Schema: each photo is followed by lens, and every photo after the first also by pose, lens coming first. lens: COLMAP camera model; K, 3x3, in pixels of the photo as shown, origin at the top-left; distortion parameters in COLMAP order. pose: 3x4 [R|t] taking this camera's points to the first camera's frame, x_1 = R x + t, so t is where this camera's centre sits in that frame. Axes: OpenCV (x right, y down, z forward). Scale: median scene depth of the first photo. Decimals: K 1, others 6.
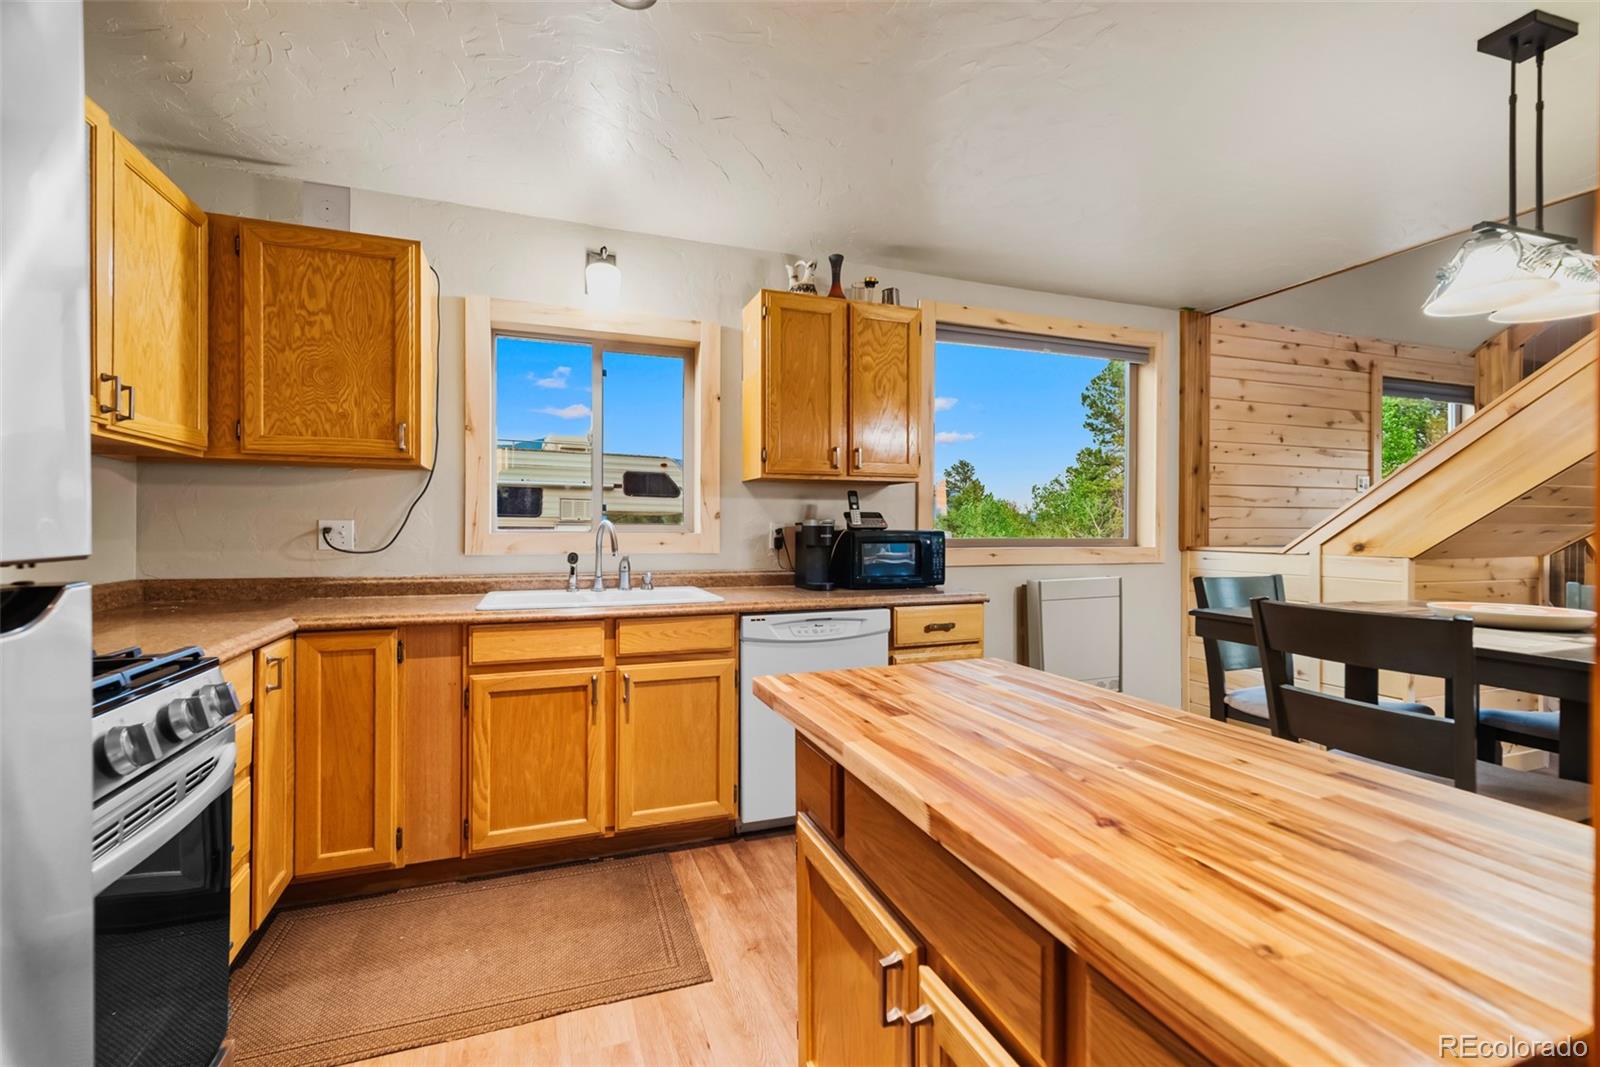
lens RADIAL K [[693.0, 0, 806.5], [0, 693.0, 532.1], [0, 0, 1]] dist [0.007707, 0.000551]
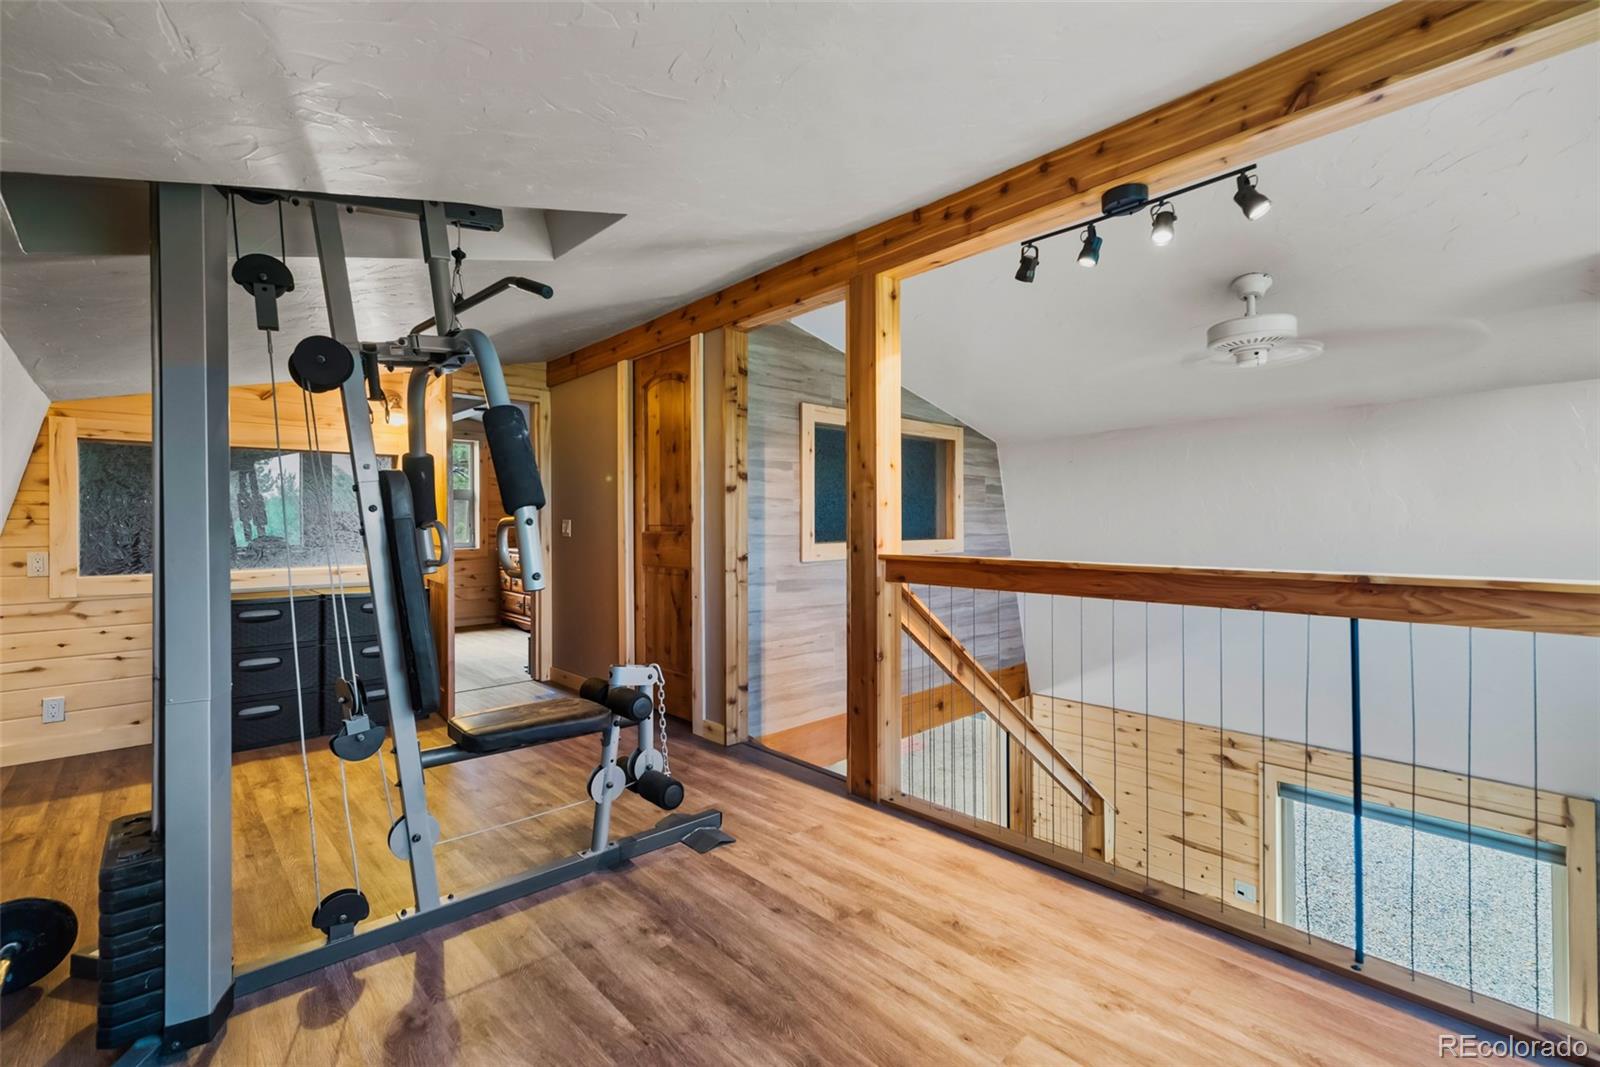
lens RADIAL K [[693.0, 0, 795.4], [0, 693.0, 525.3], [0, 0, 1]] dist [0.007707, 0.000551]
pose [[0.382948, -0.001147, -0.923769, 2.053550], [0.004964, 0.999987, 0.000816, -0.808688], [0.923756, -0.004898, 0.382949, 0.125232]]
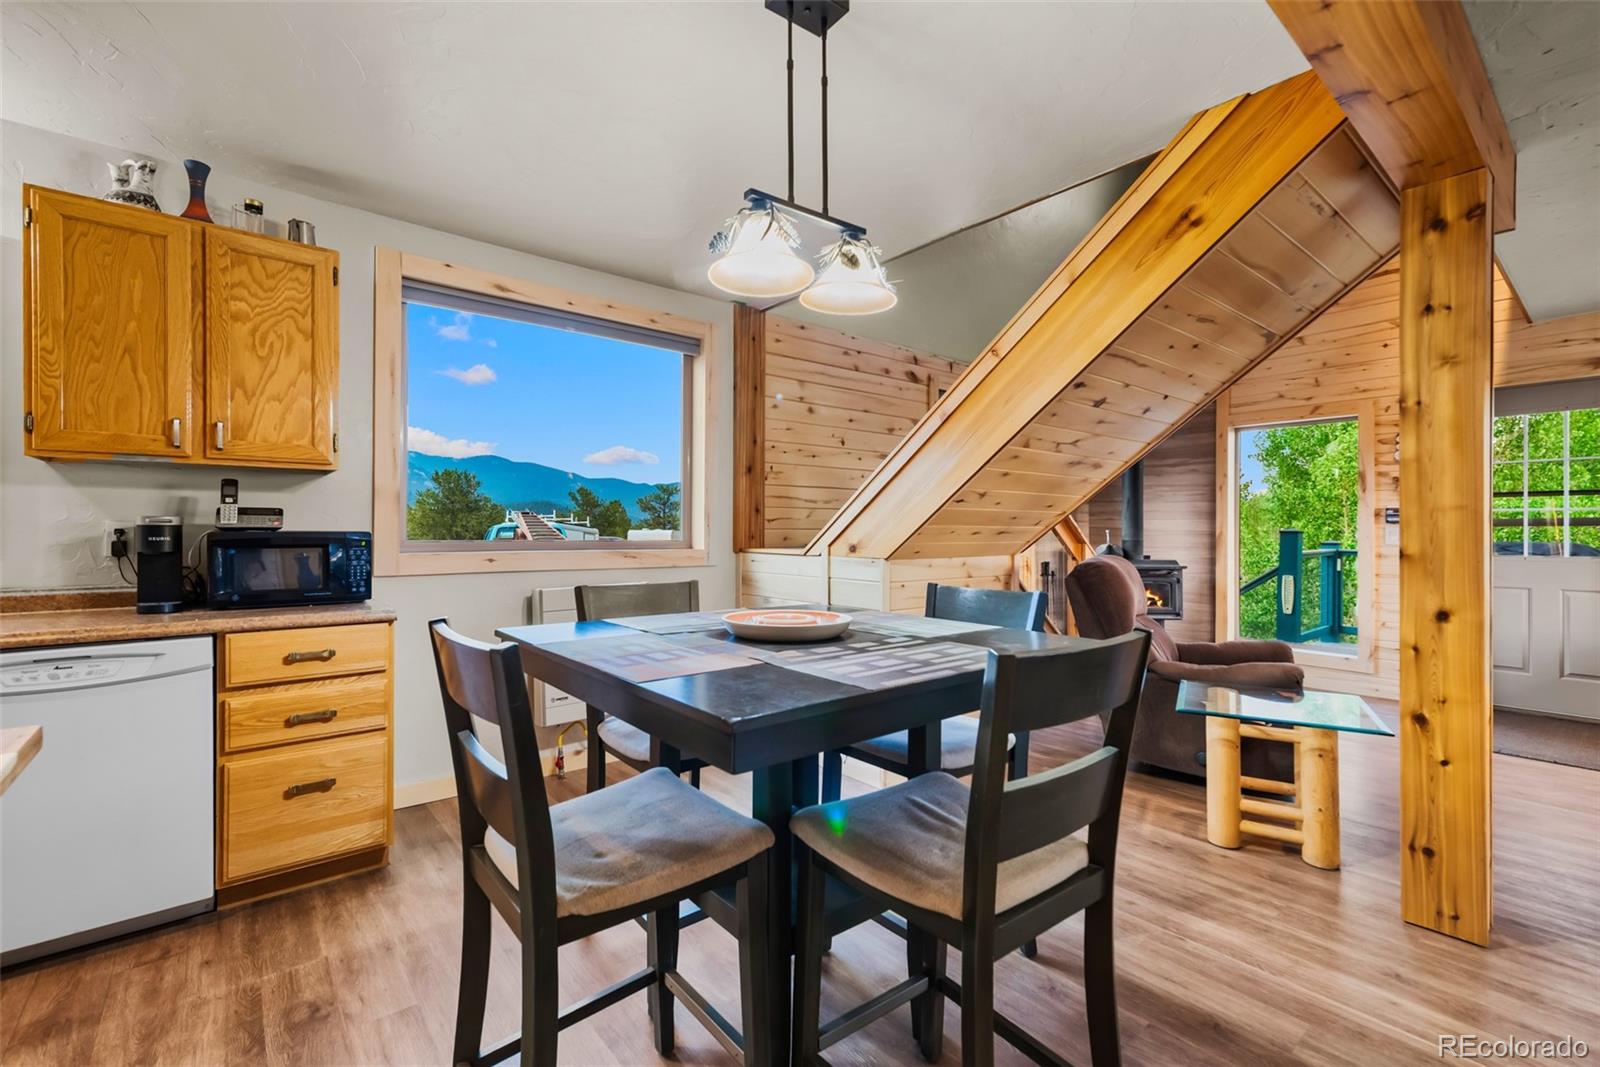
lens RADIAL K [[693.0, 0, 800.1], [0, 693.0, 530.1], [0, 0, 1]] dist [0.007707, 0.000551]
pose [[0.944855, 0.000814, 0.327488, 0.389760], [0.000661, 0.999990, -0.004393, -0.000041], [-0.327488, 0.004367, 0.944845, 0.074929]]
